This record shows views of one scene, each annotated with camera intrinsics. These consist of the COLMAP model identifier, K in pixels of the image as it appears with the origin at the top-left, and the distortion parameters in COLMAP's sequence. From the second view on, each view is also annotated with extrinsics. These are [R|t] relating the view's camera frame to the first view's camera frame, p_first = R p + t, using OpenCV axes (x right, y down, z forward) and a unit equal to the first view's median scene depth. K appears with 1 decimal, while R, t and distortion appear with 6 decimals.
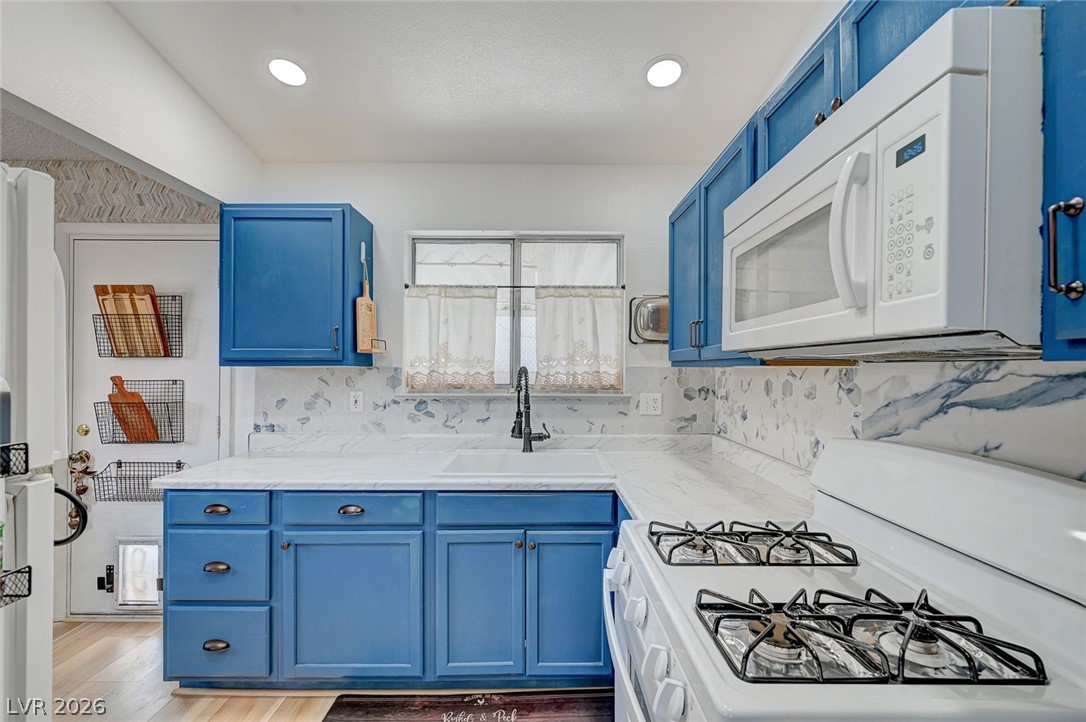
lens RADIAL K [[460.2, 0, 541.1], [0, 460.2, 366.1], [0, 0, 1]] dist [0.000655, 0.000104]
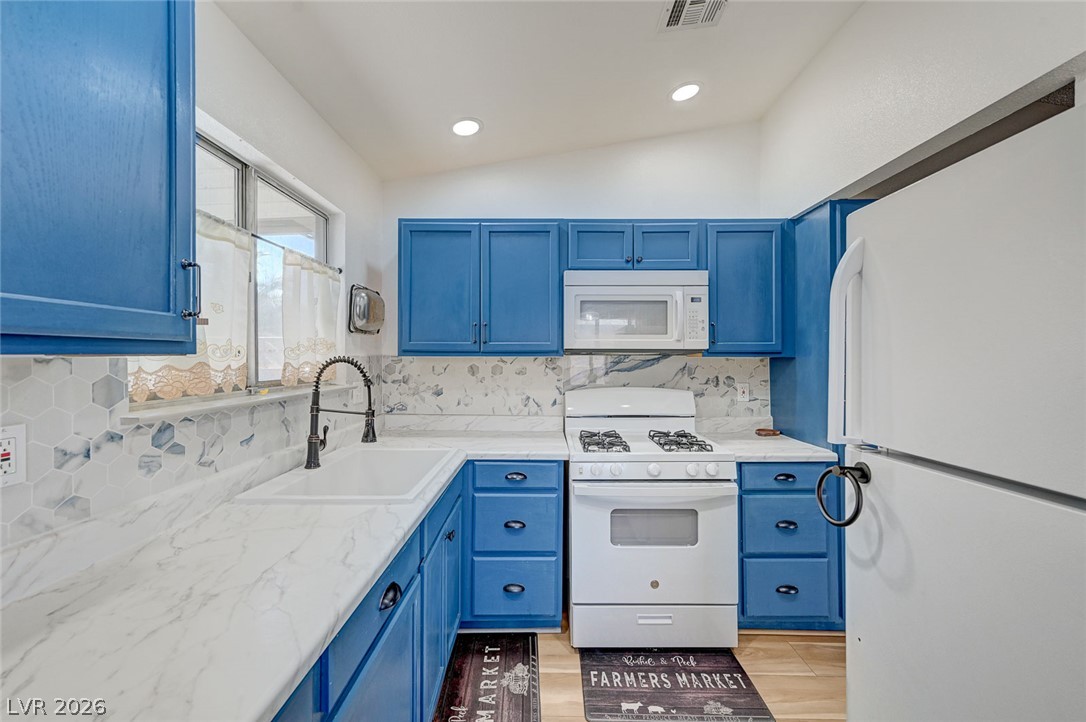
lens RADIAL K [[428.2, 0, 547.2], [0, 428.2, 357.1], [0, 0, 1]] dist [-0.000719, 0.000451]
pose [[0.006410, -0.001962, 0.999978, -0.744363], [-0.007084, 0.999973, 0.002007, -0.001554], [-0.999954, -0.007097, 0.006396, 0.609171]]
